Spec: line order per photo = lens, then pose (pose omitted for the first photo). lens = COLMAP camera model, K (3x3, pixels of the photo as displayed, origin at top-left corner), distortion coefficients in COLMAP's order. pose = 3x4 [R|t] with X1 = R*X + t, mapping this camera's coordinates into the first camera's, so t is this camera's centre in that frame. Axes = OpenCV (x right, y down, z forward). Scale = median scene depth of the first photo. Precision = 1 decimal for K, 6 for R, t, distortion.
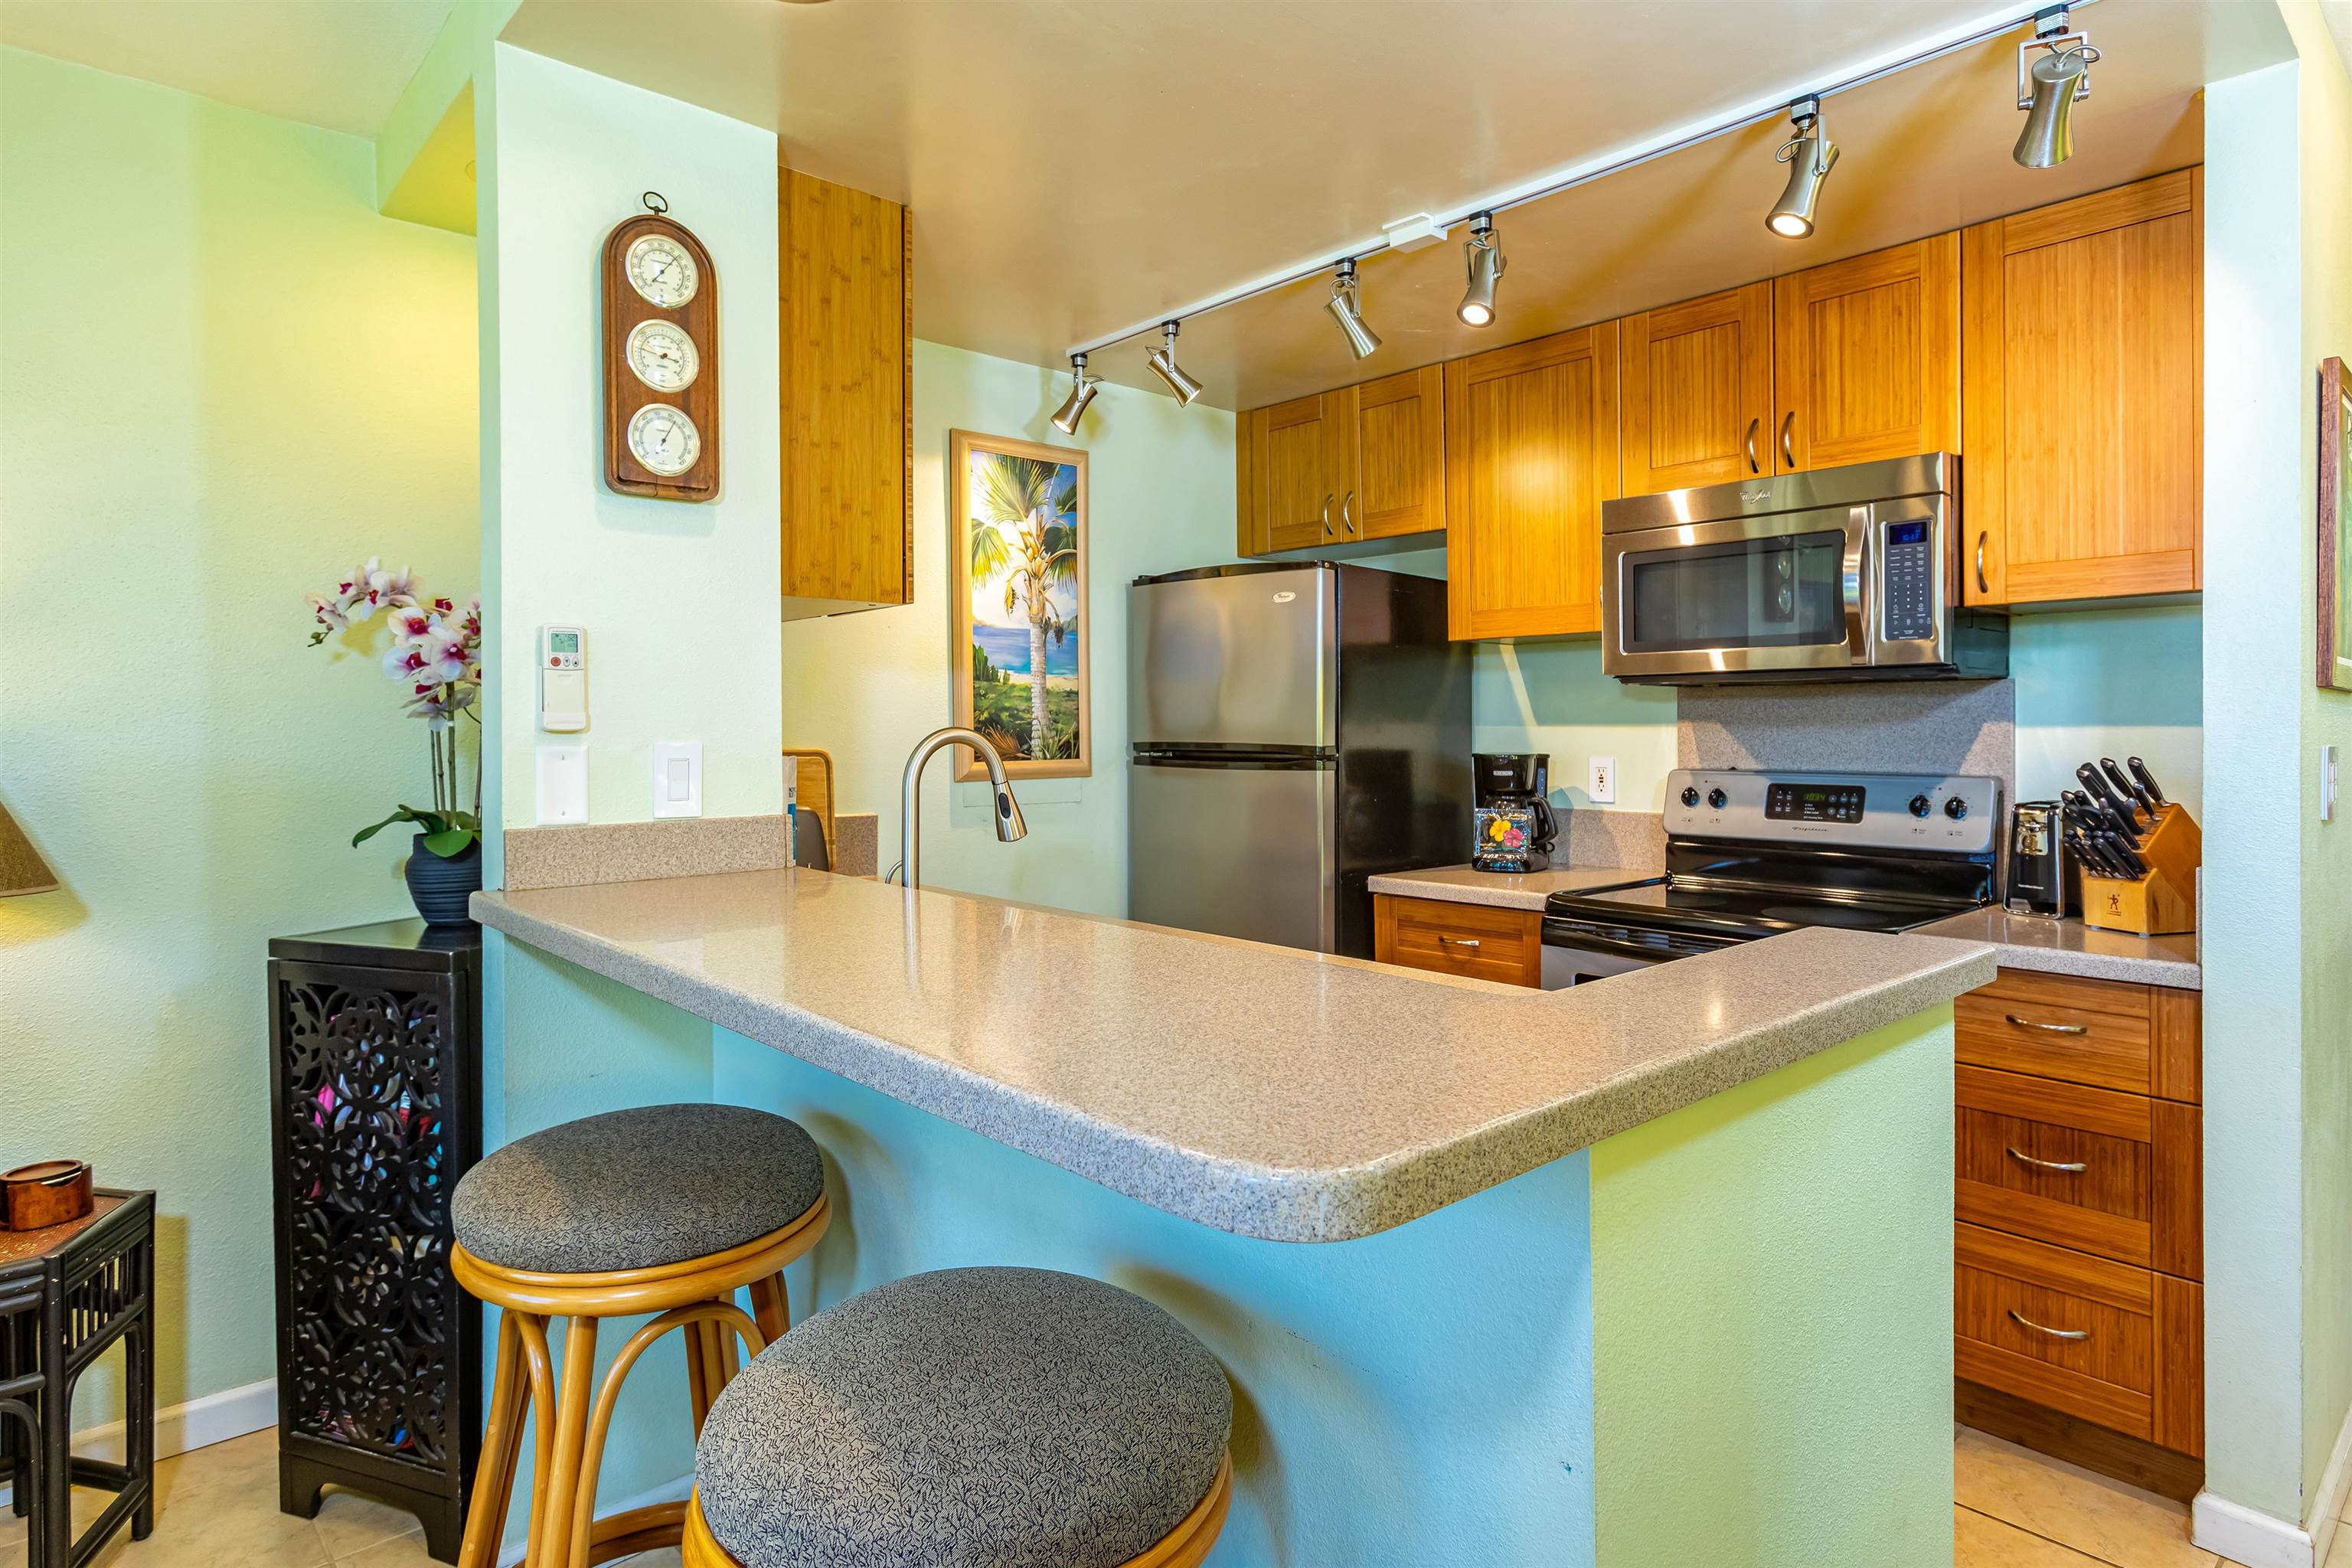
lens RADIAL K [[1262.9, 0, 1329.5], [0, 1262.9, 721.2], [0, 0, 1]] dist [-0.022151, 0.005215]
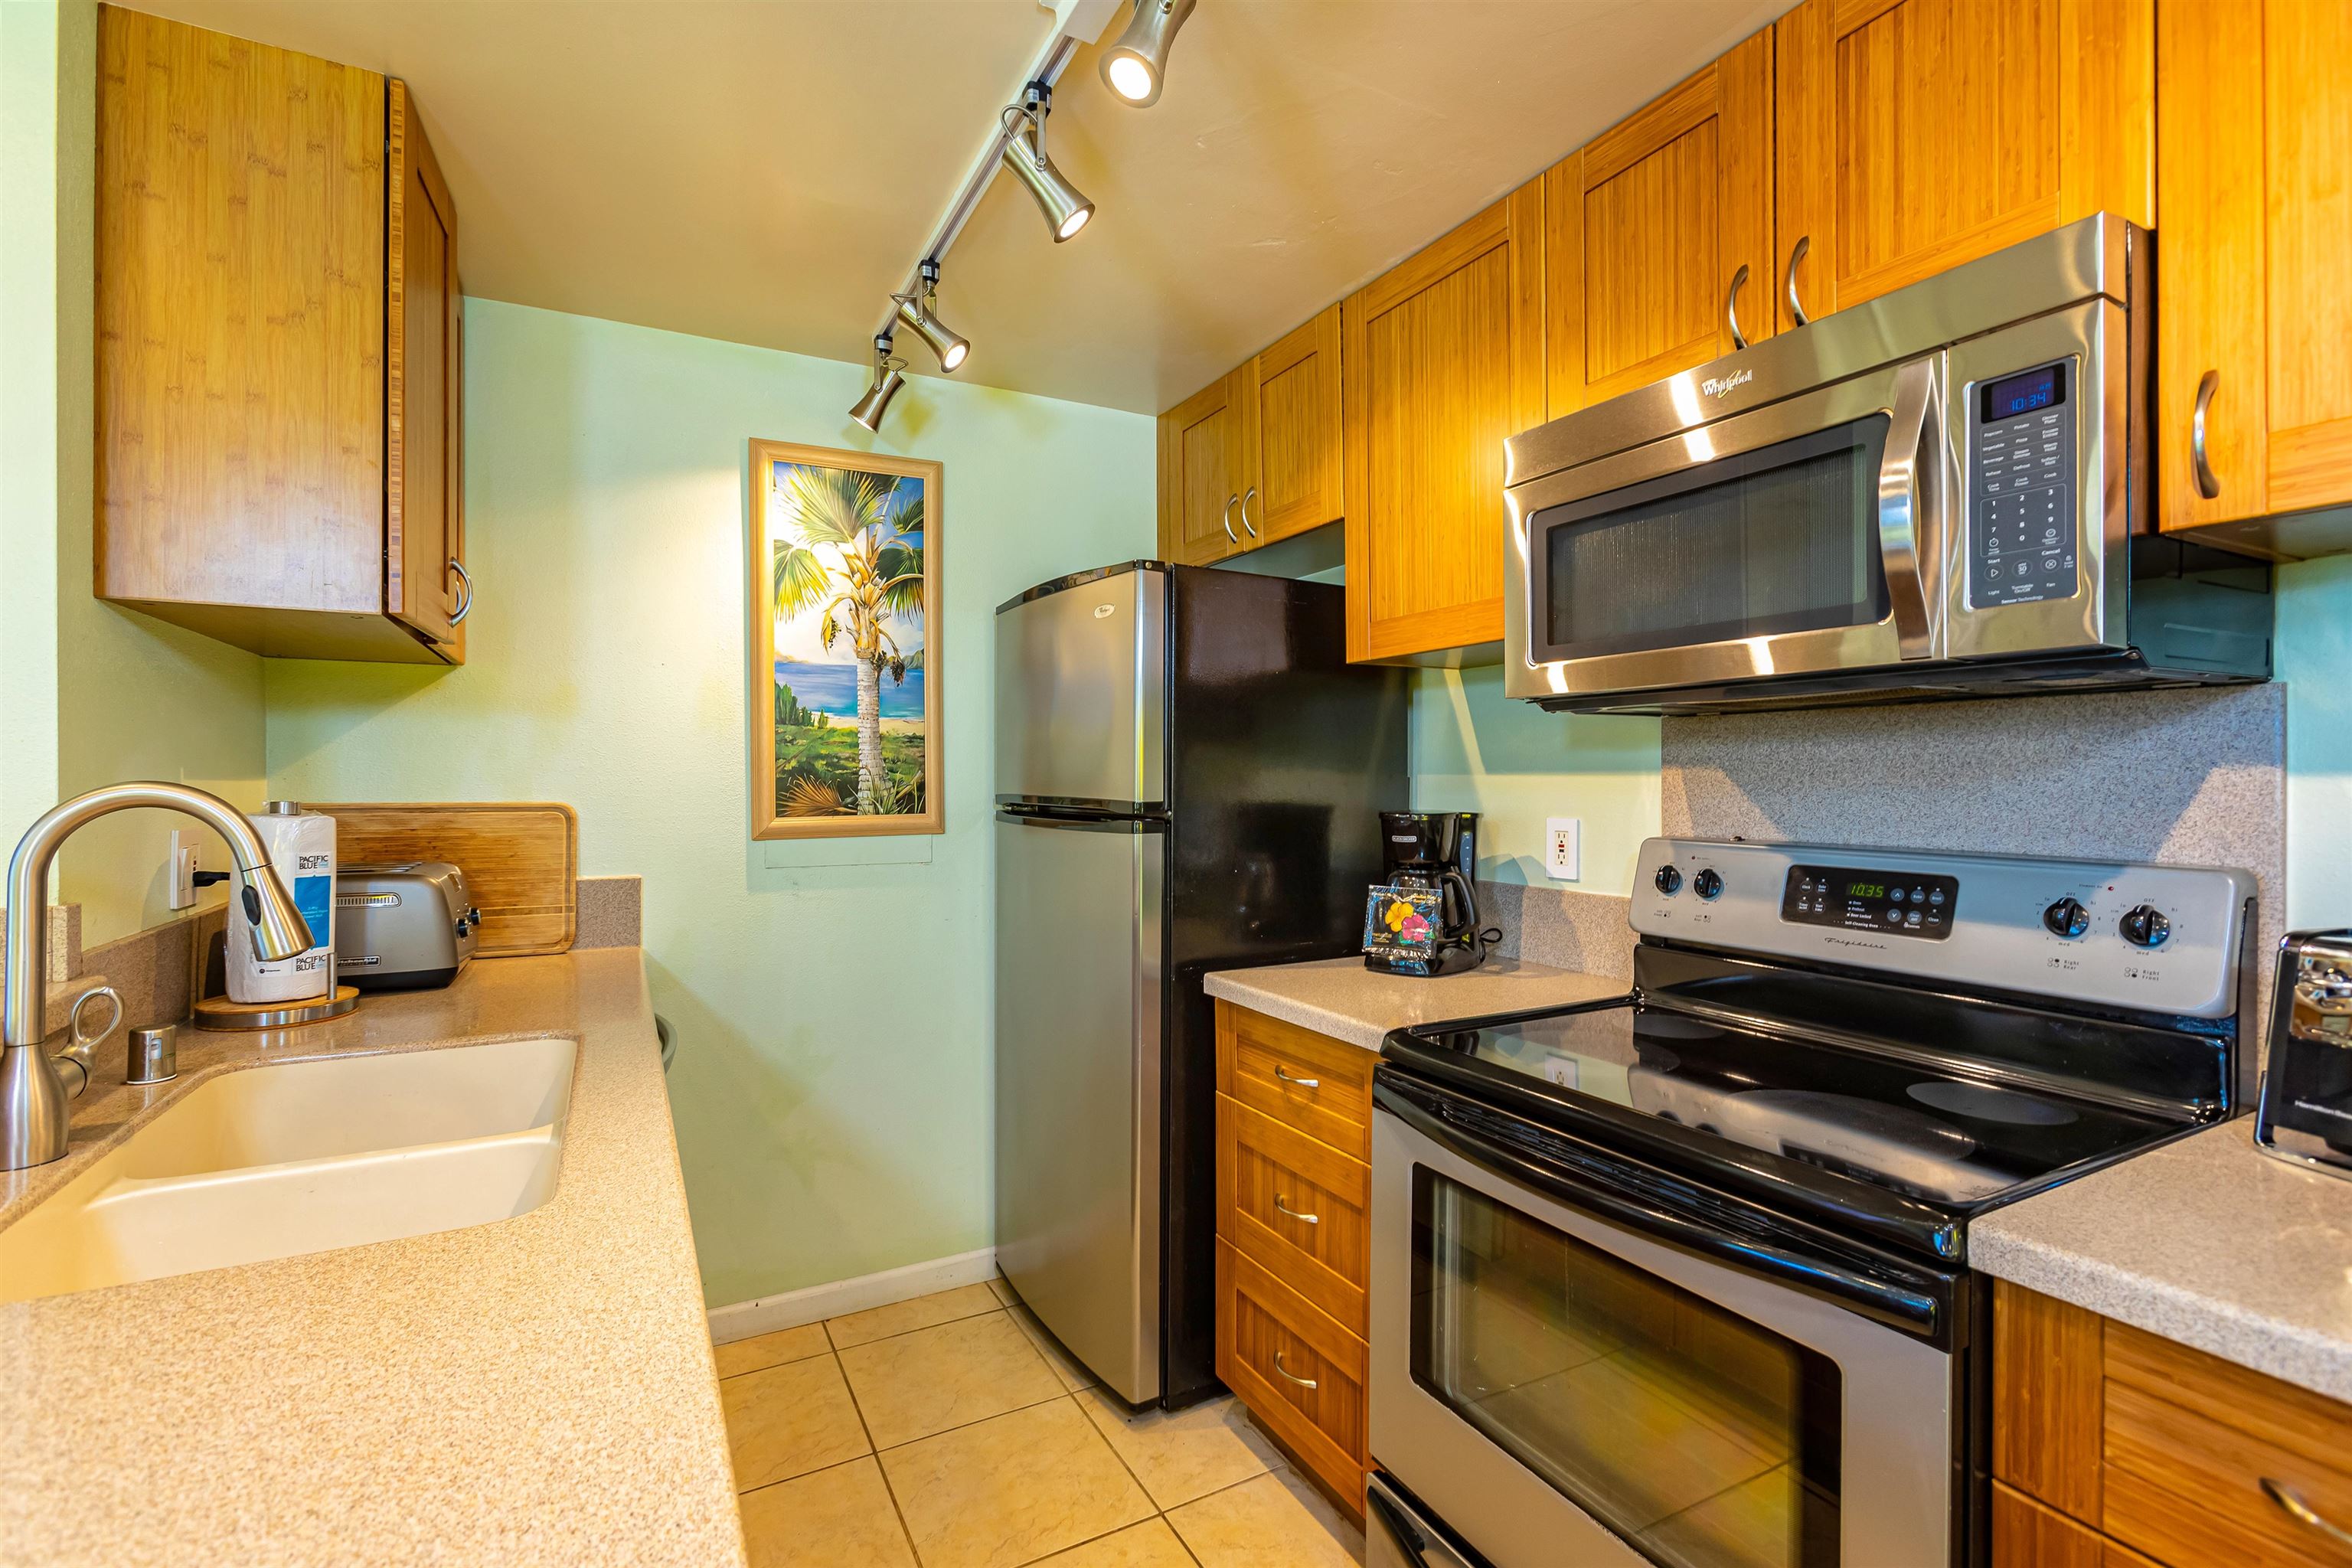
lens RADIAL K [[1048.4, 0, 1190.3], [0, 1048.4, 780.4], [0, 0, 1]] dist [-0.012354, 0.003424]
pose [[0.953406, -0.000979, -0.301689, 0.225198], [0.003980, 0.999949, 0.009333, 0.000934], [0.301665, -0.010099, 0.953361, 0.419366]]
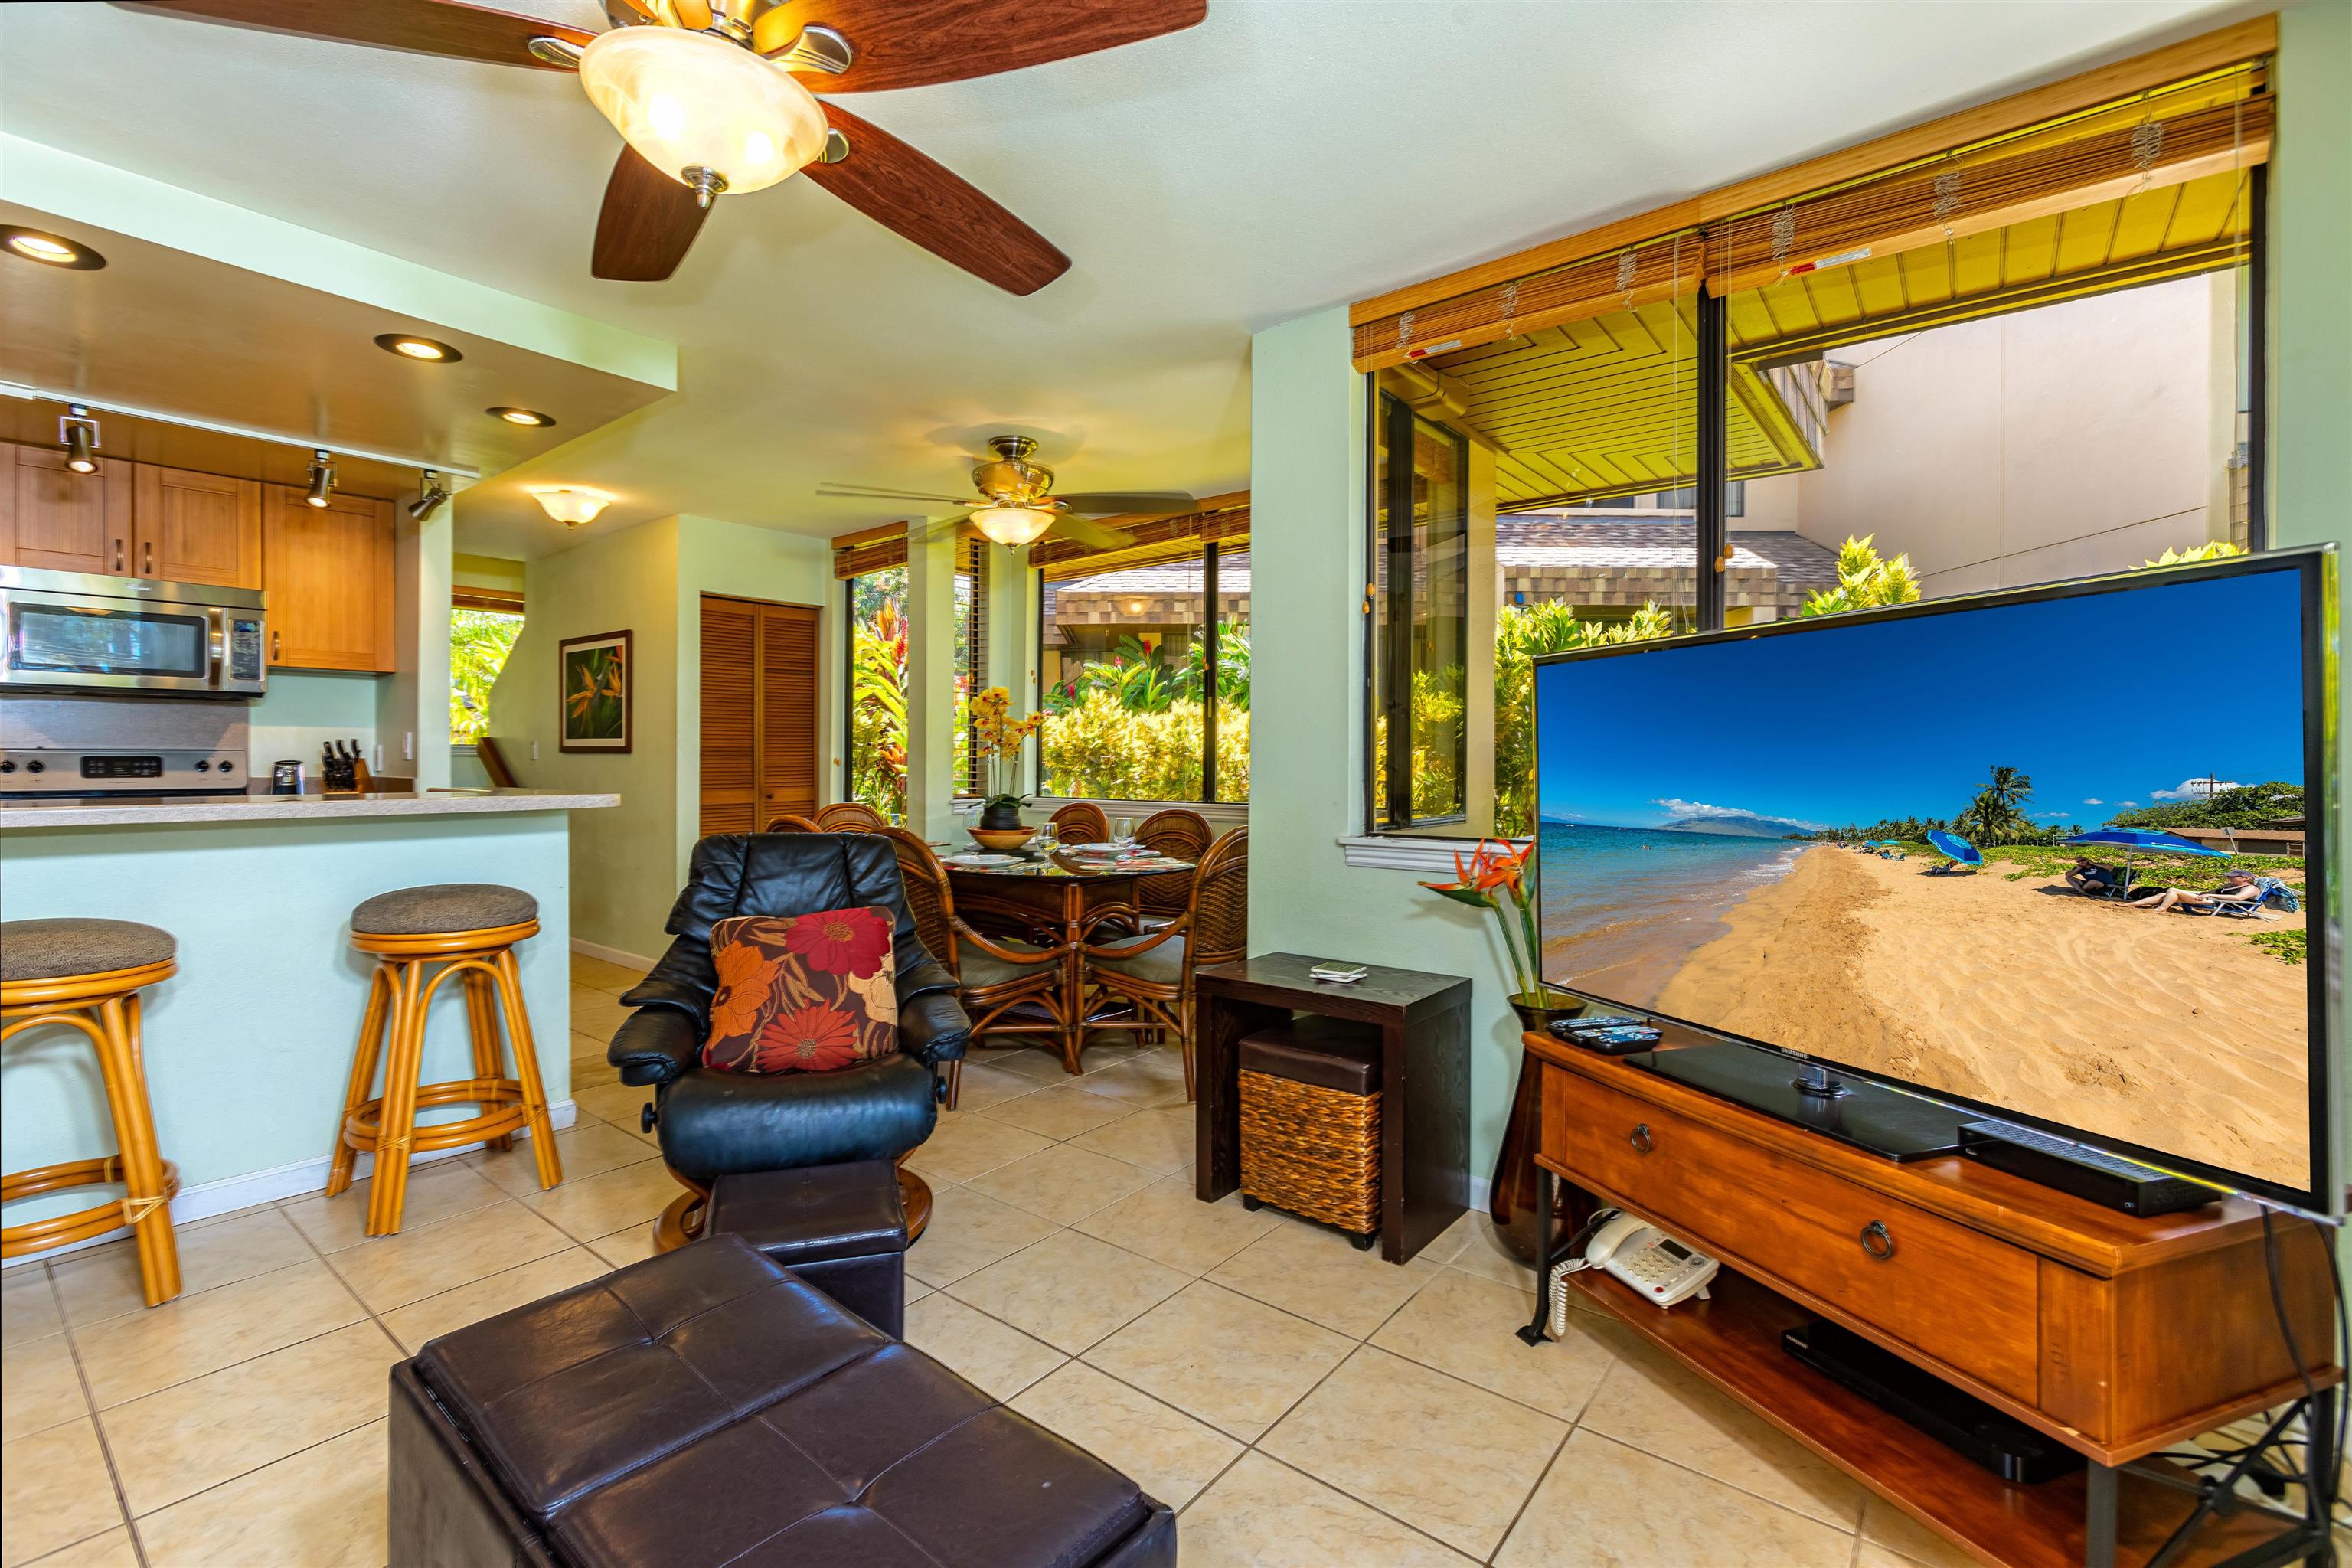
lens RADIAL K [[1048.4, 0, 1157.8], [0, 1048.4, 775.5], [0, 0, 1]] dist [-0.012354, 0.003424]
pose [[-0.115648, -0.015003, 0.993177, -1.159475], [-0.007149, 0.999873, 0.014271, 0.046047], [-0.993265, -0.005450, -0.115740, -0.219861]]
